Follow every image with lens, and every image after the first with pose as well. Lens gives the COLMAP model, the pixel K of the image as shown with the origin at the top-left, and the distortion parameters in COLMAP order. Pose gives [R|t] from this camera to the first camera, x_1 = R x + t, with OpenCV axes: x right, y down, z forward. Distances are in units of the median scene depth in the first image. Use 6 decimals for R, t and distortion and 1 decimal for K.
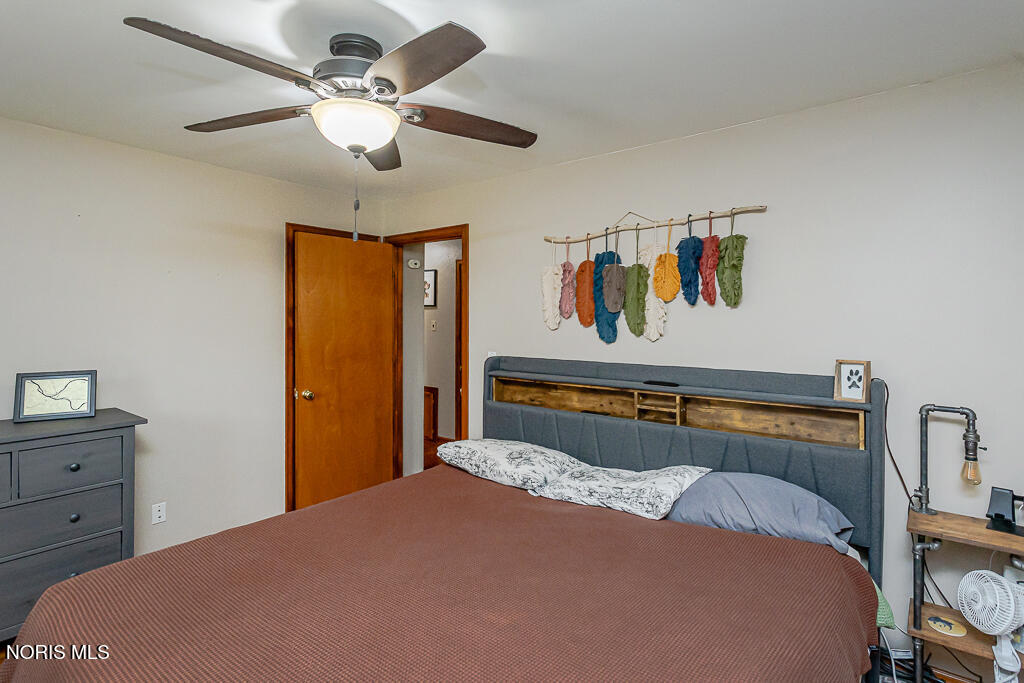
lens RADIAL K [[493.9, 0, 537.6], [0, 493.9, 330.5], [0, 0, 1]] dist [0.021016, 0.000165]
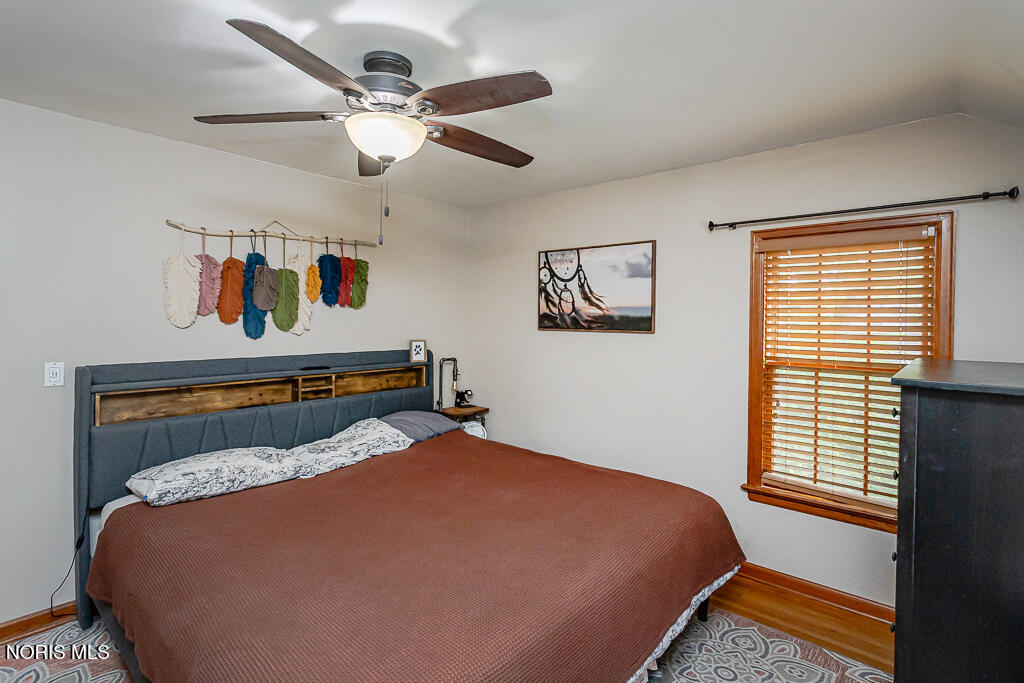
lens RADIAL K [[472.1, 0, 513.9], [0, 472.1, 332.1], [0, 0, 1]] dist [0.001529, 0.000126]
pose [[0.110770, -0.047455, 0.992712, -0.871419], [-0.008652, 0.998775, 0.048711, -0.047218], [-0.993808, -0.013985, 0.110224, 0.363571]]
